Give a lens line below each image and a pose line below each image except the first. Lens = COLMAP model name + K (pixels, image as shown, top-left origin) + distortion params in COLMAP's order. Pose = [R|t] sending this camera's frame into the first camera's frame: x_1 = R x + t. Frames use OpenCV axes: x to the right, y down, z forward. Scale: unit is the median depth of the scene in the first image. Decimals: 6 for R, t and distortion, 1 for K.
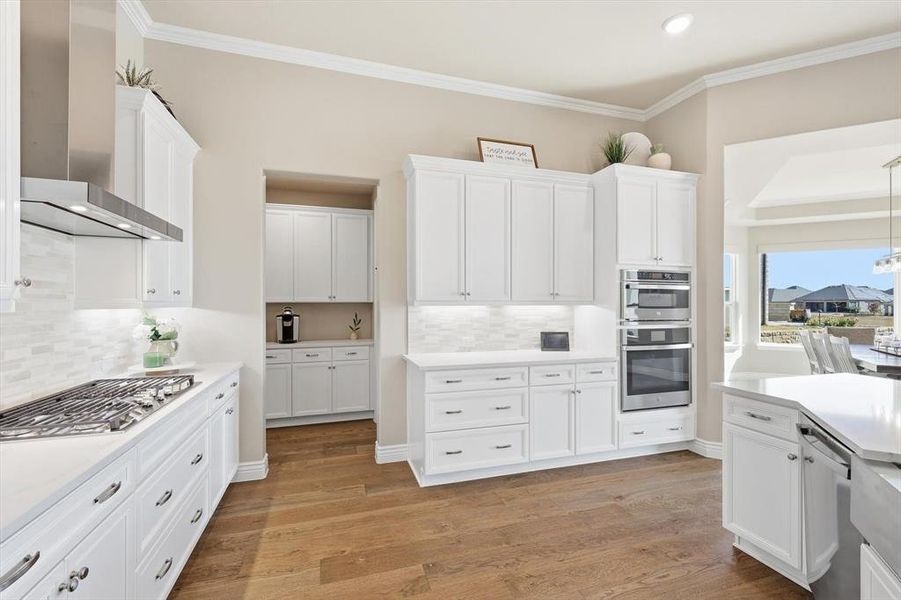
lens RADIAL K [[393.6, 0, 456.5], [0, 393.6, 299.1], [0, 0, 1]] dist [0.001463, 0.000051]
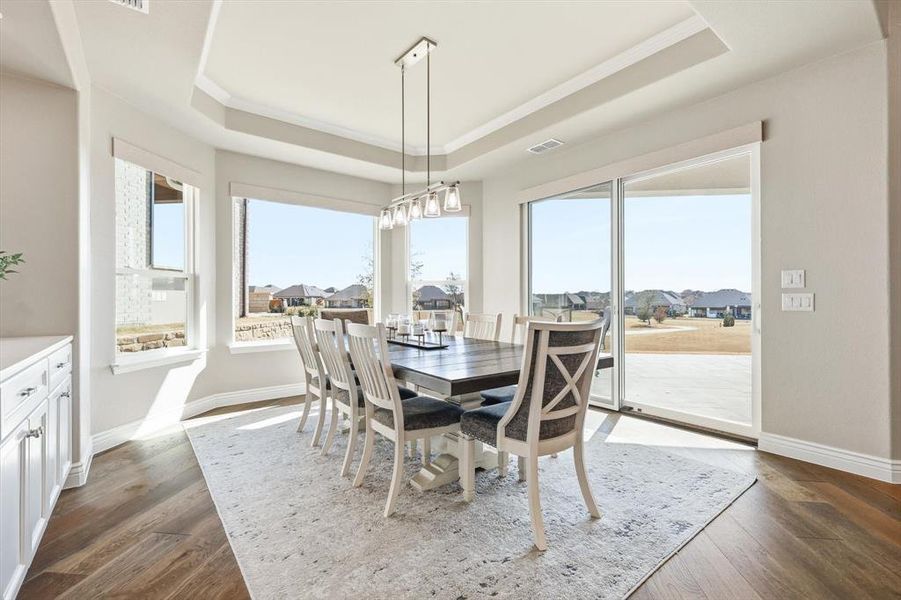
lens RADIAL K [[393.6, 0, 454.2], [0, 393.6, 298.0], [0, 0, 1]] dist [0.001463, 0.000051]
pose [[0.410864, 0.000775, 0.911697, 0.338471], [-0.005391, 0.999984, 0.001580, 0.036416], [-0.911681, -0.005564, 0.410861, 0.417904]]
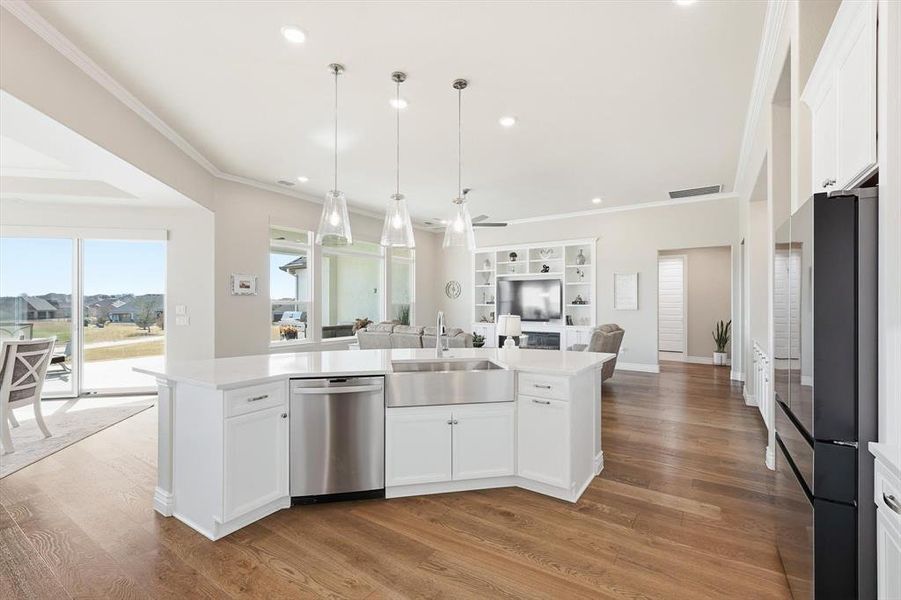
lens RADIAL K [[393.6, 0, 451.1], [0, 393.6, 302.3], [0, 0, 1]] dist [0.001463, 0.000051]
pose [[-0.629197, -0.000737, 0.777246, -0.143643], [-0.007372, 0.999960, -0.005020, 0.001954], [-0.777211, -0.008889, -0.629177, 0.352649]]
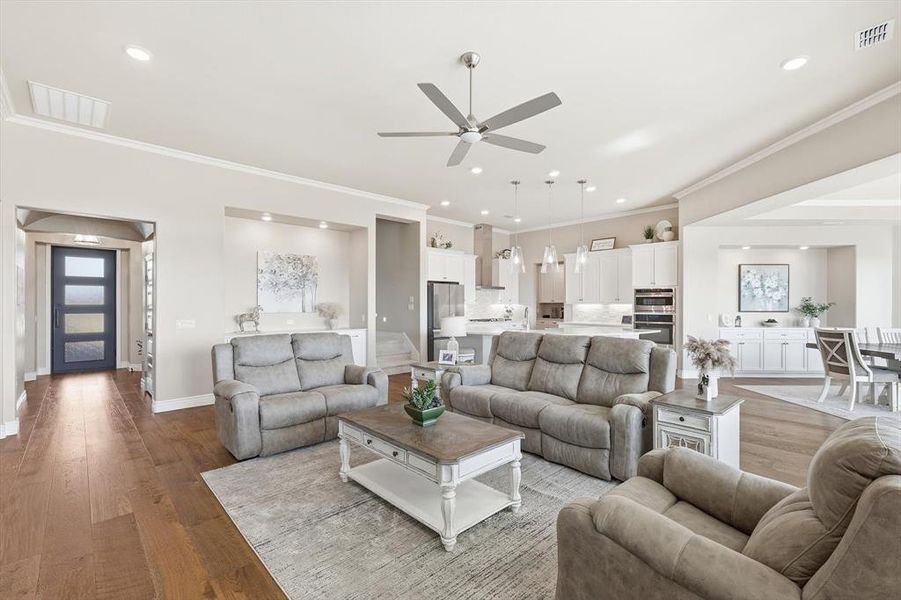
lens RADIAL K [[393.6, 0, 451.2], [0, 393.6, 302.4], [0, 0, 1]] dist [0.001463, 0.000051]
pose [[0.437528, -0.001673, -0.899203, 0.949847], [0.008776, 0.999959, 0.002410, -0.004004], [0.899162, -0.008946, 0.437524, -0.465490]]
